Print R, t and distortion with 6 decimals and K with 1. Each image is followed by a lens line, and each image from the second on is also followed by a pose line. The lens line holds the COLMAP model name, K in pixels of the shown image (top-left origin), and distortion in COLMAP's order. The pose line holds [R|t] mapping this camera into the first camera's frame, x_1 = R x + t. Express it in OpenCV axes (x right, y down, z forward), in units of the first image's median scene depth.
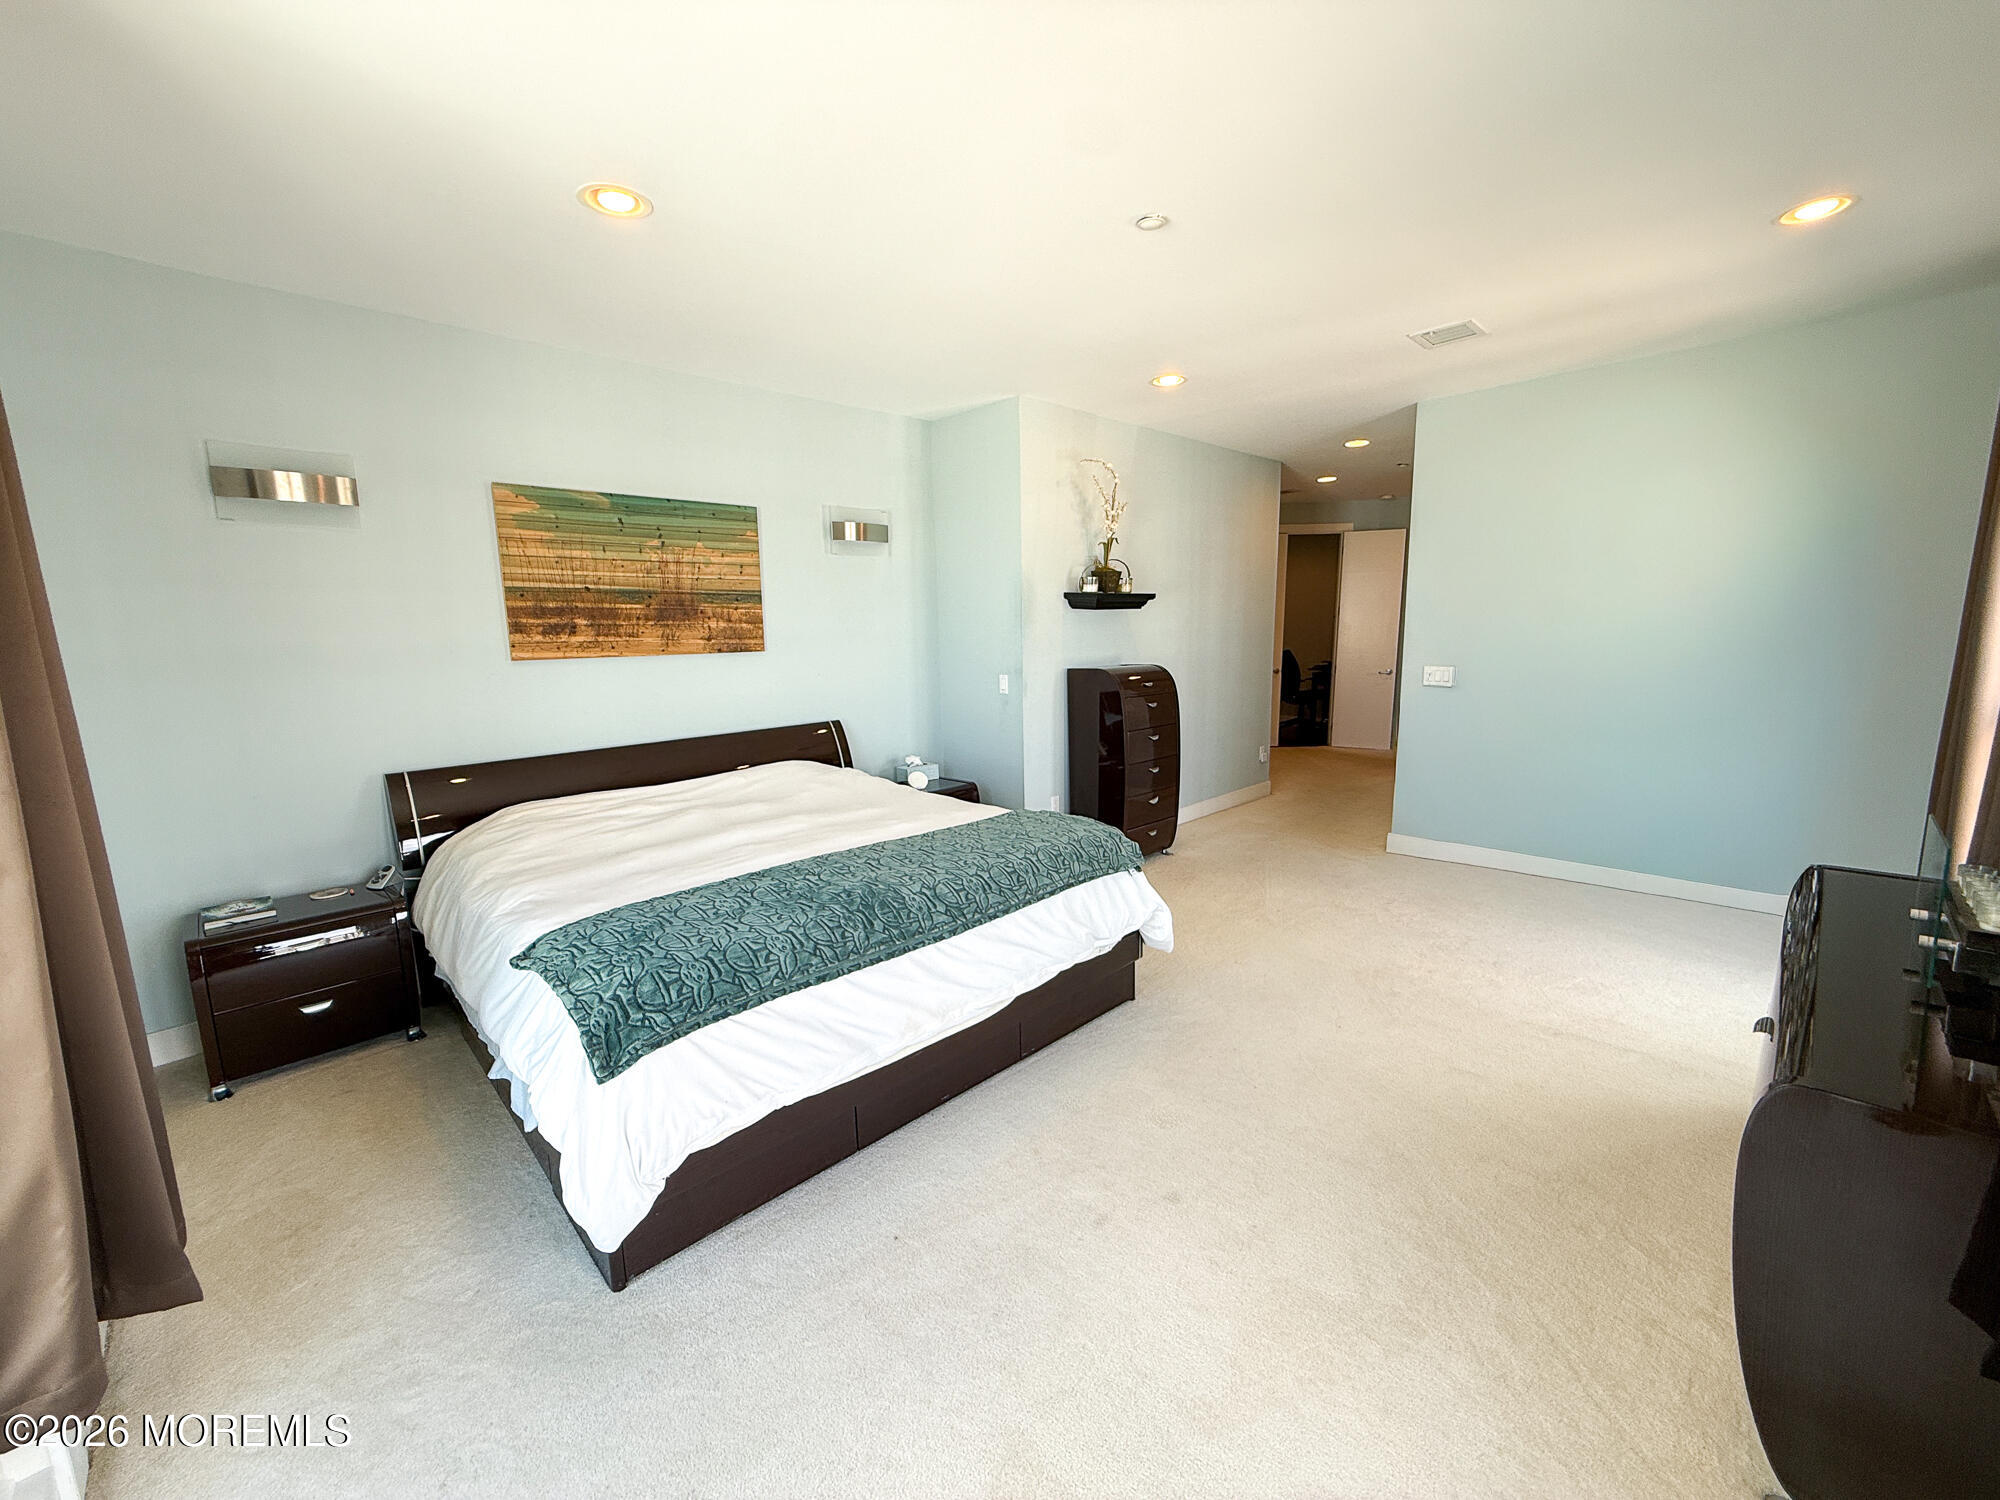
lens RADIAL K [[799.9, 0, 1004.2], [0, 799.9, 758.3], [0, 0, 1]] dist [-0.002163, 0.000044]
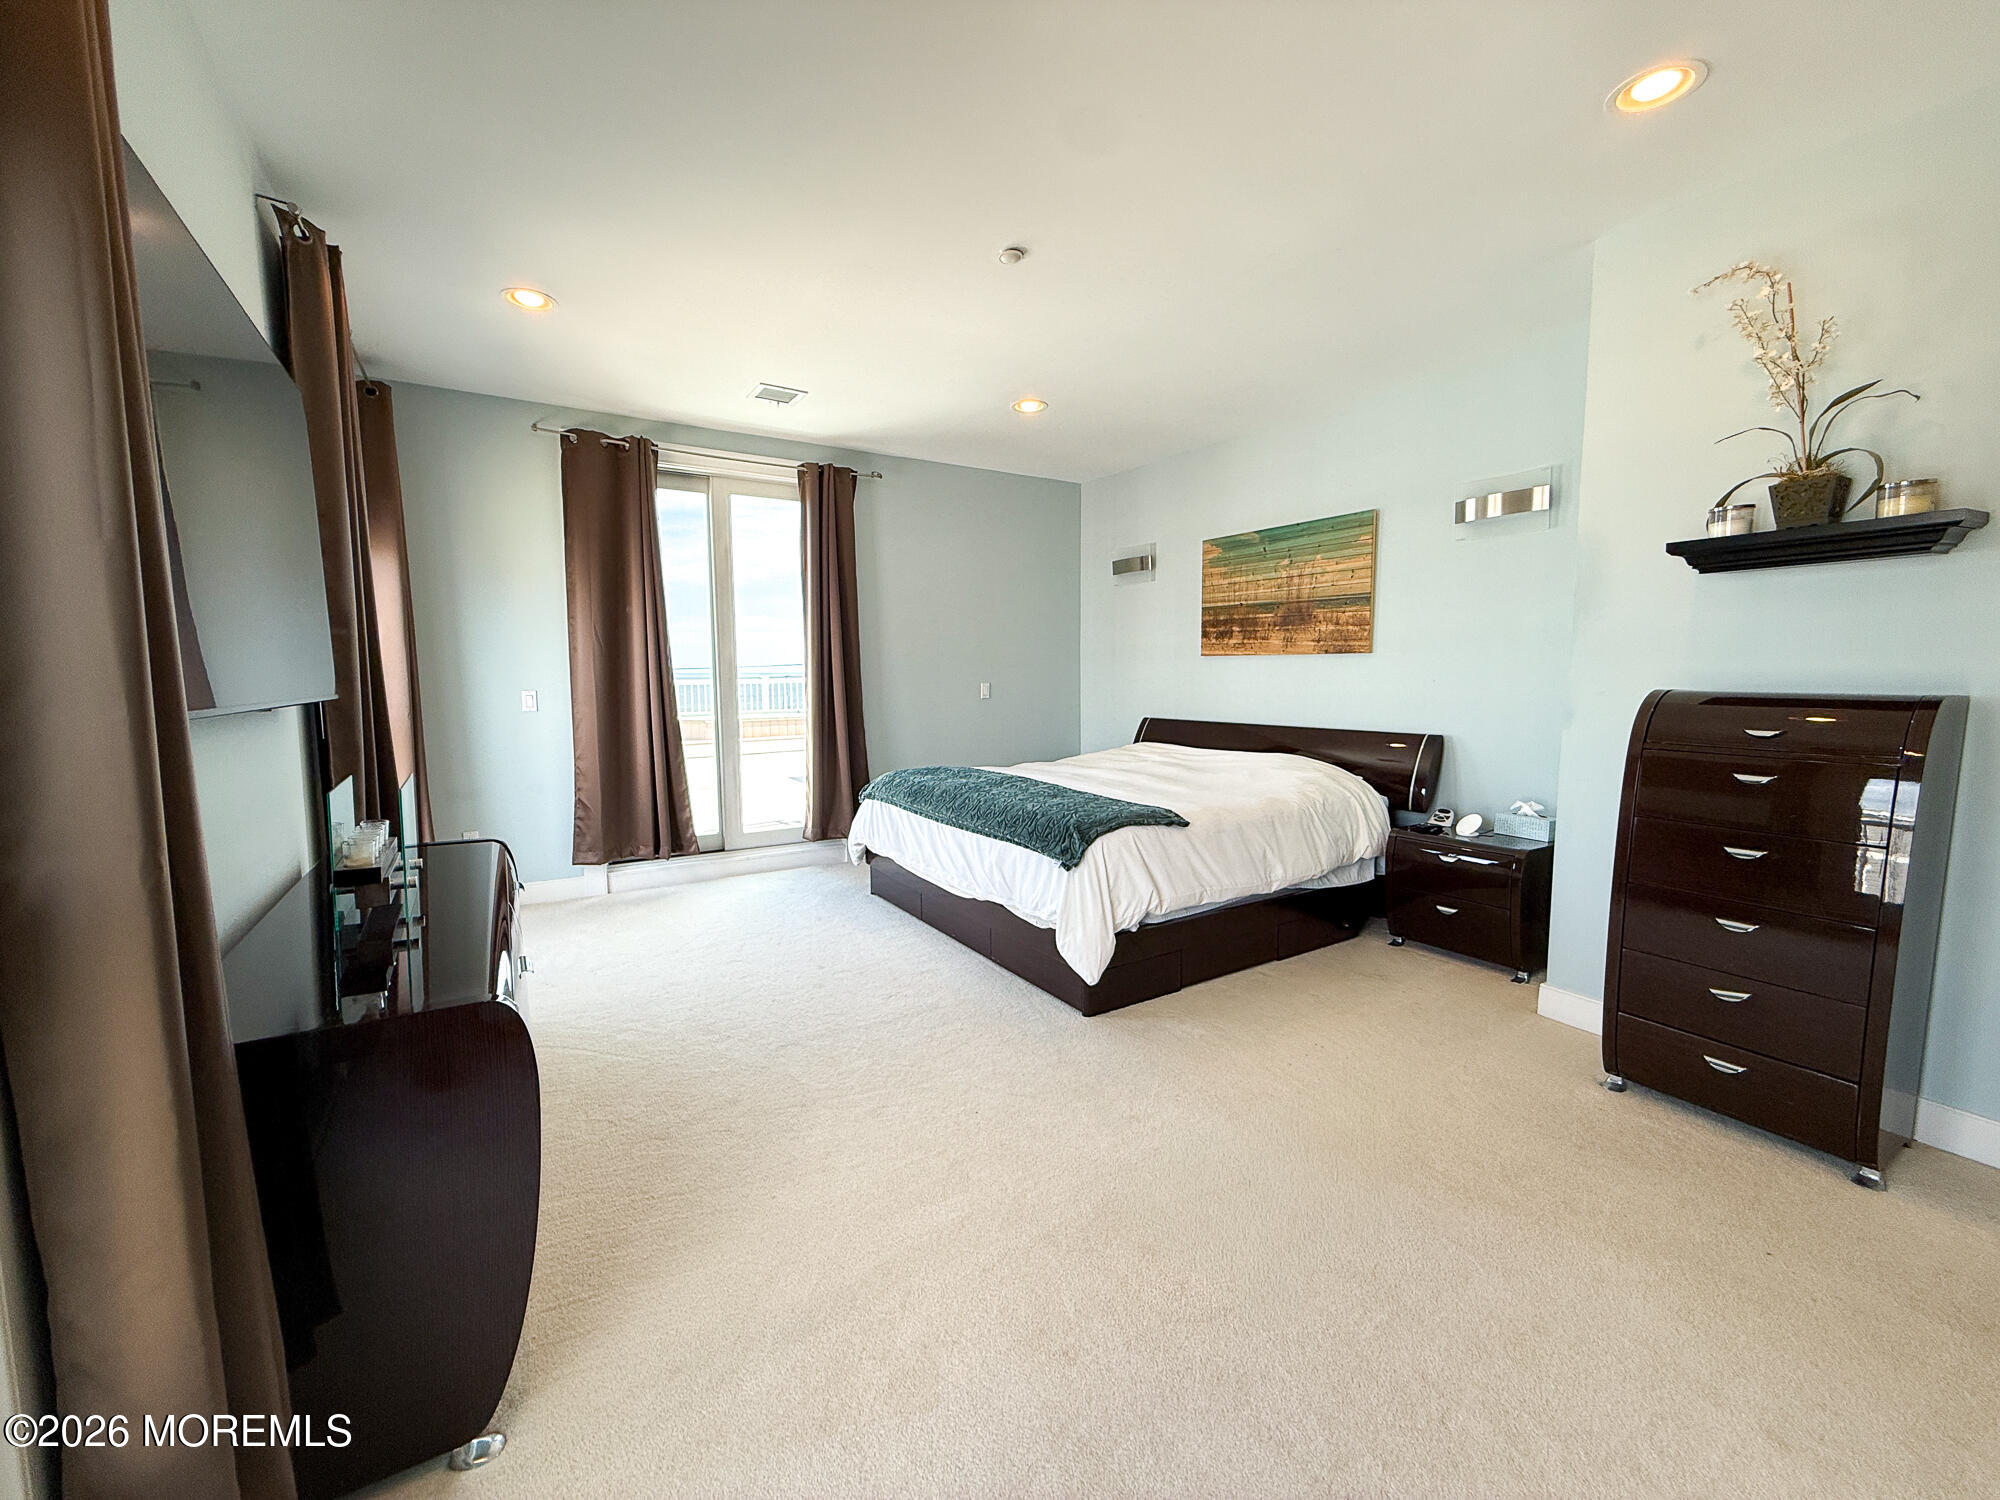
lens RADIAL K [[799.9, 0, 998.0], [0, 799.9, 744.9], [0, 0, 1]] dist [-0.002163, 0.000044]
pose [[-0.223781, 0.107839, -0.968655, 0.848169], [-0.158773, 0.976550, 0.145398, -0.103736], [0.961620, 0.186334, -0.201412, 0.858494]]
